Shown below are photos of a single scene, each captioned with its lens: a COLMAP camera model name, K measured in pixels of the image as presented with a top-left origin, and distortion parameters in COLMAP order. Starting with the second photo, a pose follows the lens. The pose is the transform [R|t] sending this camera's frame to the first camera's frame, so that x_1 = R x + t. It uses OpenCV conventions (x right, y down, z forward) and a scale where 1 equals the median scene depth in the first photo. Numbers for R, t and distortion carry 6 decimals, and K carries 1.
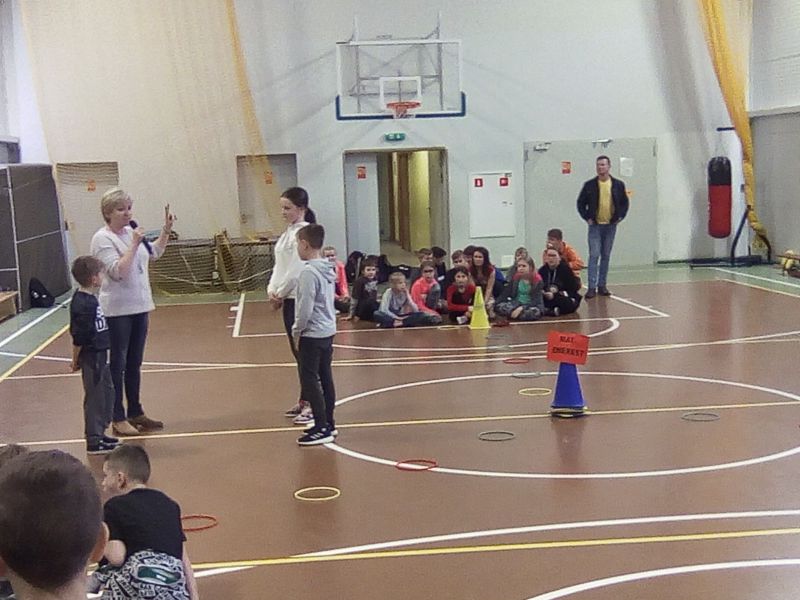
lens RADIAL K [[1271.3, 0, 396.3], [0, 1271.3, 323.5], [0, 0, 1]] dist [0.204461, -0.900987]
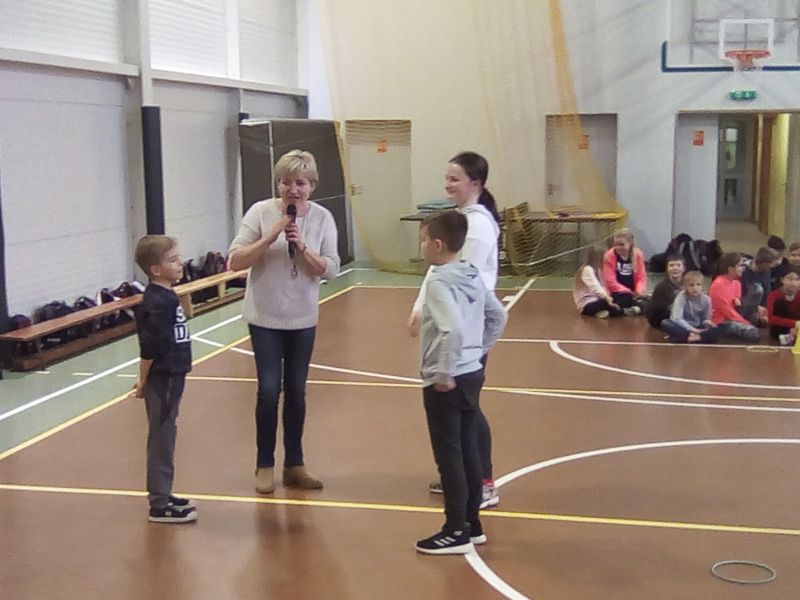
lens RADIAL K [[1271.3, 0, 396.3], [0, 1271.3, 323.5], [0, 0, 1]] dist [0.204461, -0.900987]
pose [[0.953542, 0.071053, -0.292760, 0.041714], [-0.062822, 0.997322, 0.037433, -0.019526], [0.294636, -0.017302, 0.955453, 0.163530]]
